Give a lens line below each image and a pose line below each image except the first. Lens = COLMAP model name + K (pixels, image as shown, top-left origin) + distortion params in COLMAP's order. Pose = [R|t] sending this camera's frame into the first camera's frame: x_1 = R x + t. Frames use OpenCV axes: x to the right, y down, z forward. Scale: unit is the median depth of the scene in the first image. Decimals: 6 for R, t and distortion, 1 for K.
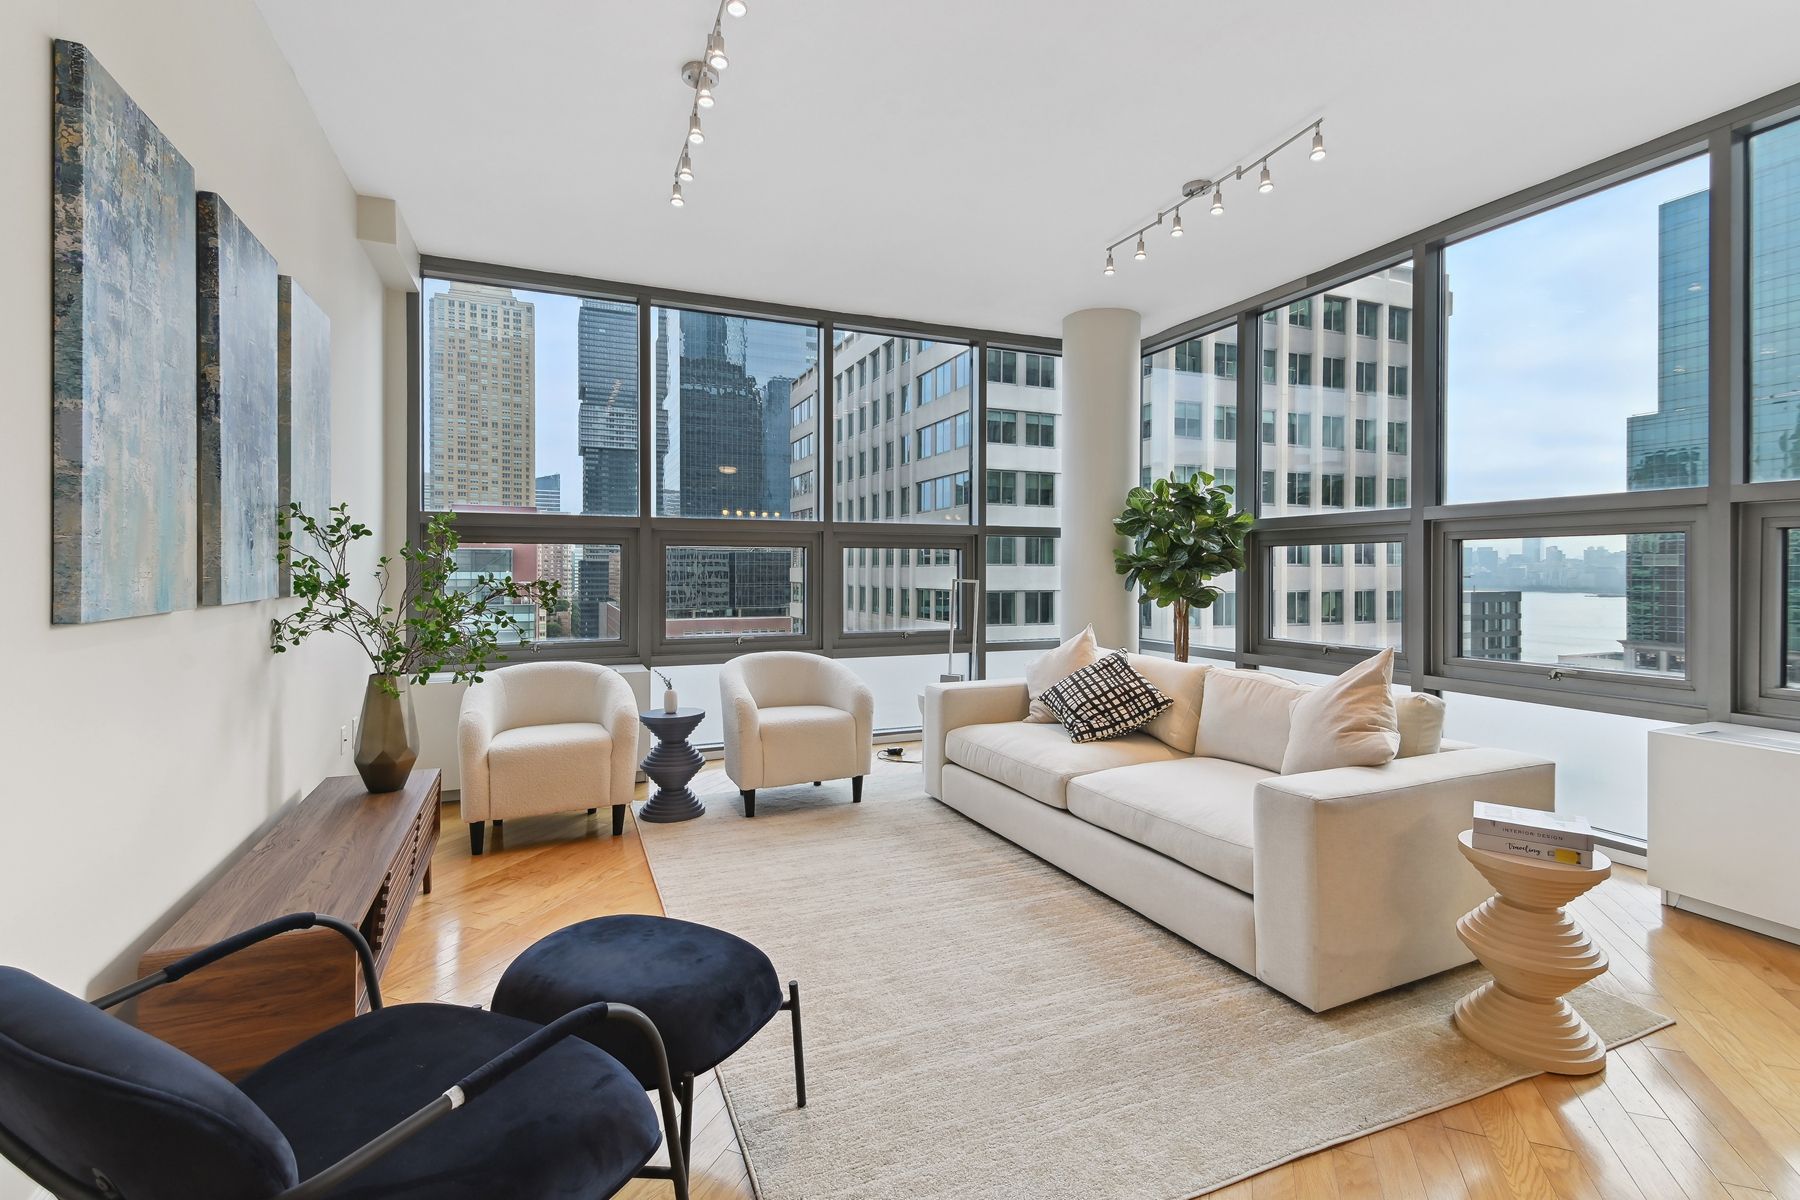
lens RADIAL K [[820.0, 0, 900.7], [0, 820.0, 566.5], [0, 0, 1]] dist [0.043668, -0.021158]
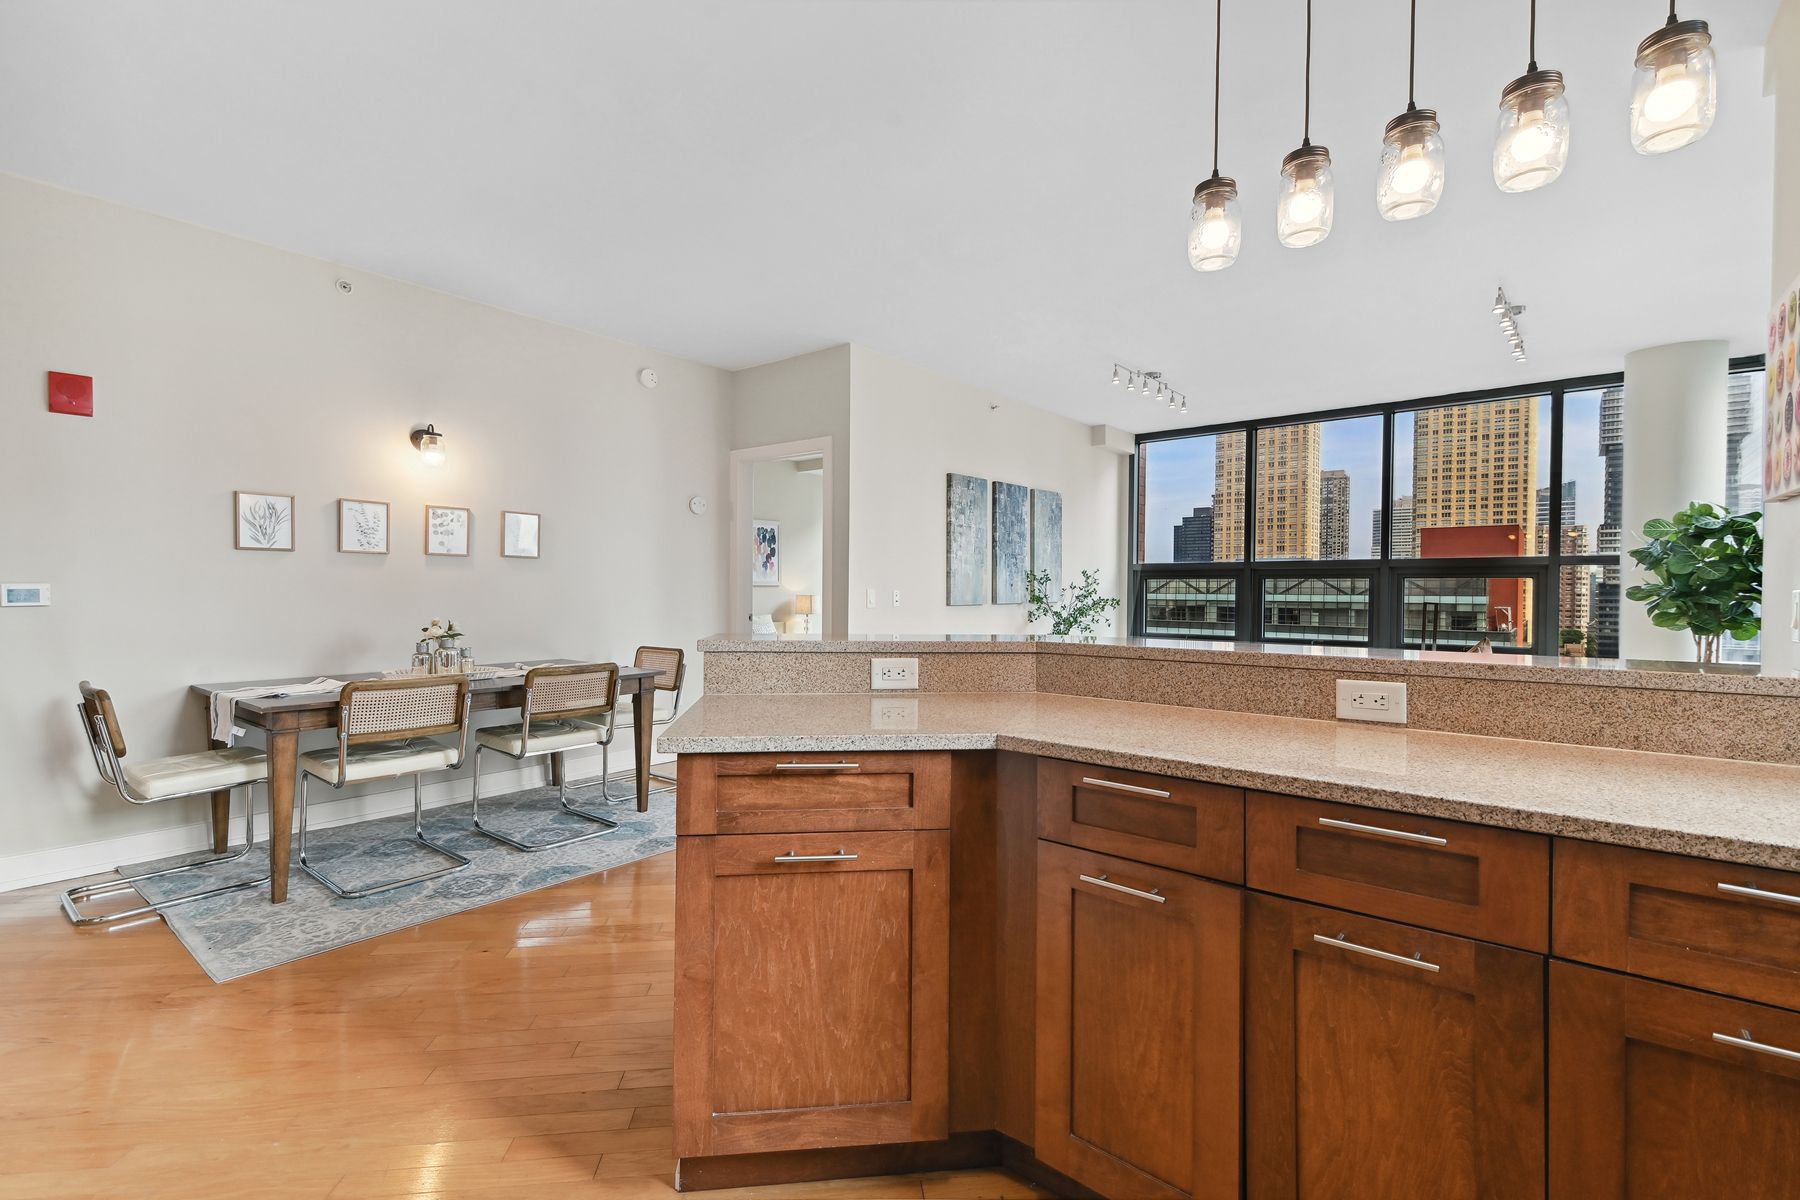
lens RADIAL K [[803.0, 0, 900.0], [0, 803.0, 600.0], [0, 0, 1]] dist [0.038272, -0.016035]
pose [[0.468343, 0.014184, -0.883433, 1.078602], [-0.003226, 0.999892, 0.014343, -0.007914], [0.883541, -0.003867, 0.468338, -0.496634]]
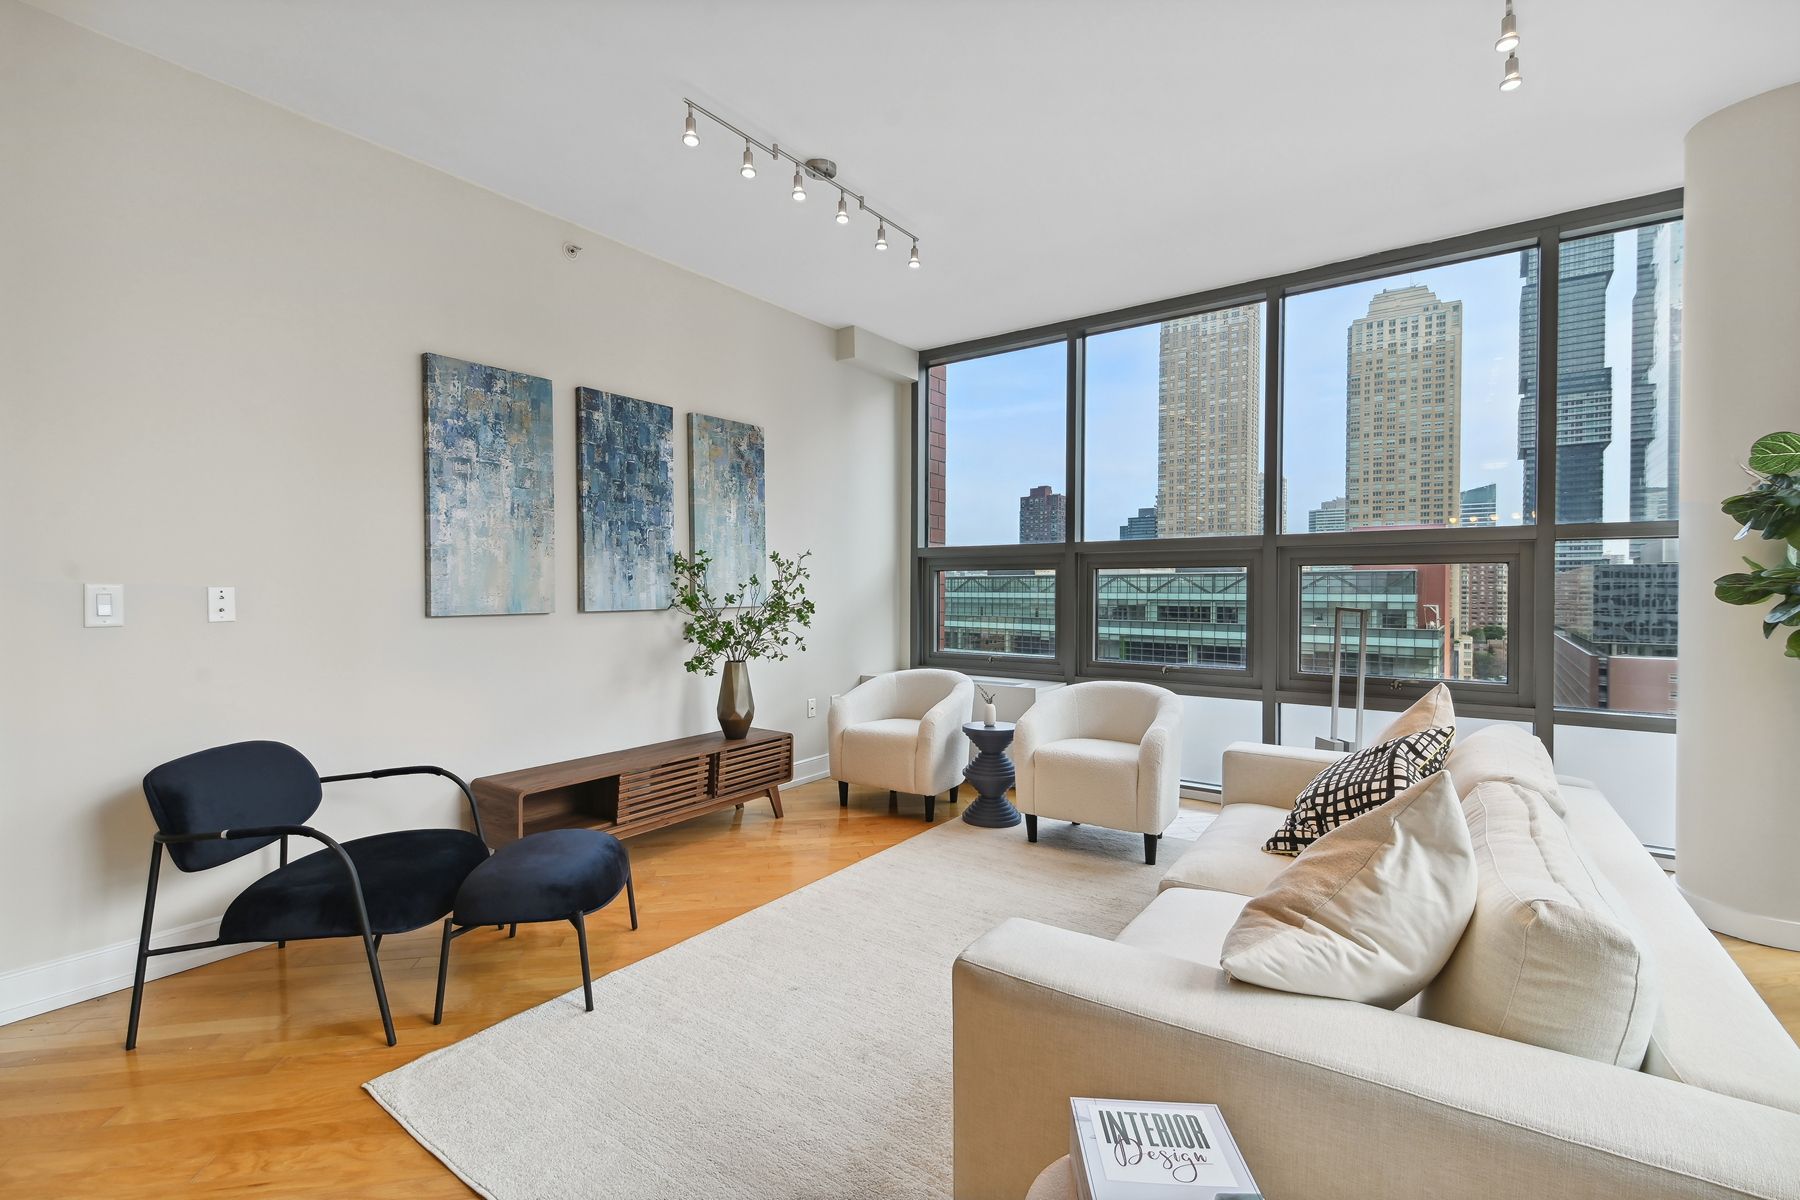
lens RADIAL K [[803.0, 0, 900.0], [0, 803.0, 600.0], [0, 0, 1]] dist [0.038272, -0.016035]
pose [[0.520004, 0.011627, -0.854084, 0.615246], [0.000405, 0.999904, 0.013859, -0.002188], [0.854164, -0.007553, 0.519950, 0.391562]]
